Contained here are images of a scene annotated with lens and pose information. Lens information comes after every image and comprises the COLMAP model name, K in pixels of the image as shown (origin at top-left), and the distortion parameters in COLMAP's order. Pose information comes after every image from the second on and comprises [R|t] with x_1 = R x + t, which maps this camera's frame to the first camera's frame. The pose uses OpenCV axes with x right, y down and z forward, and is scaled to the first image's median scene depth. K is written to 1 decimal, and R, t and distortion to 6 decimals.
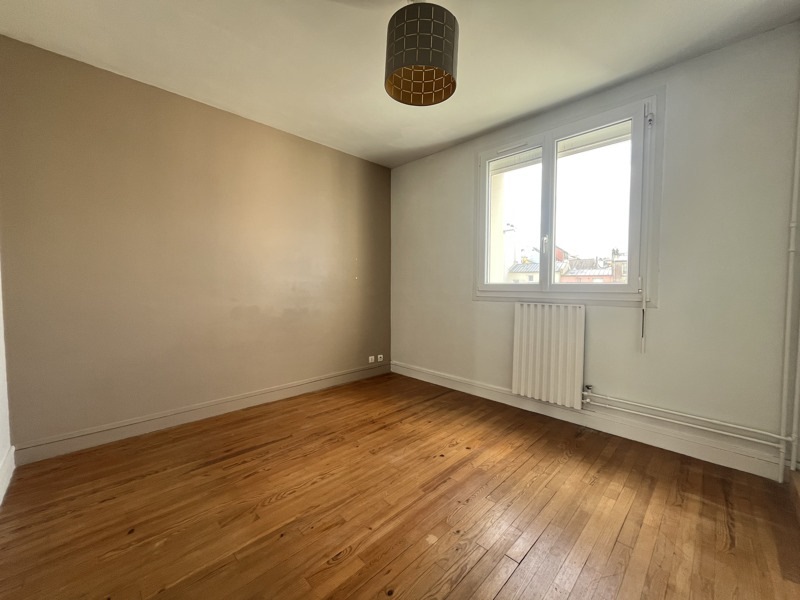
lens RADIAL K [[323.0, 0, 398.5], [0, 323.0, 298.2], [0, 0, 1]] dist [-0.001298, -0.000063]
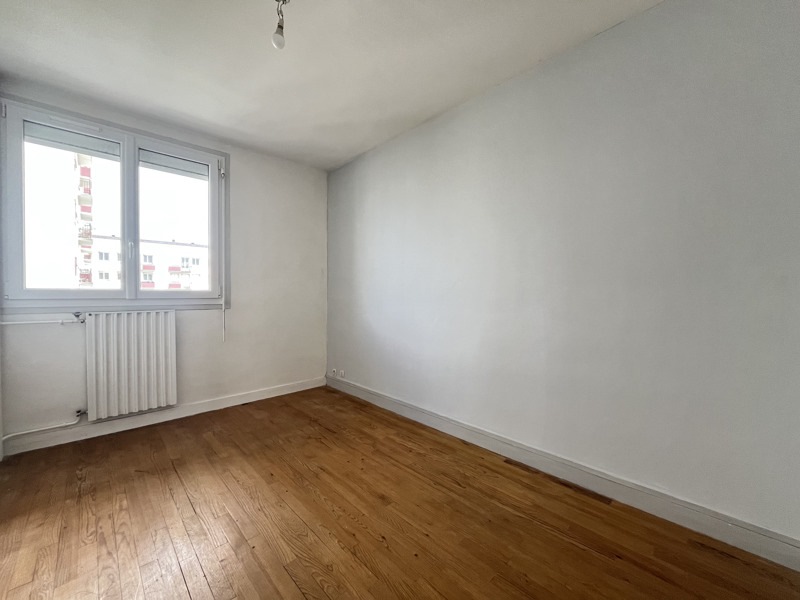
lens RADIAL K [[323.0, 0, 398.5], [0, 323.0, 298.2], [0, 0, 1]] dist [-0.001298, -0.000063]
pose [[0.029303, -0.016718, 0.999431, -0.492226], [0.042124, 0.998993, 0.015475, -0.003365], [-0.998683, 0.041647, 0.029978, 0.175543]]
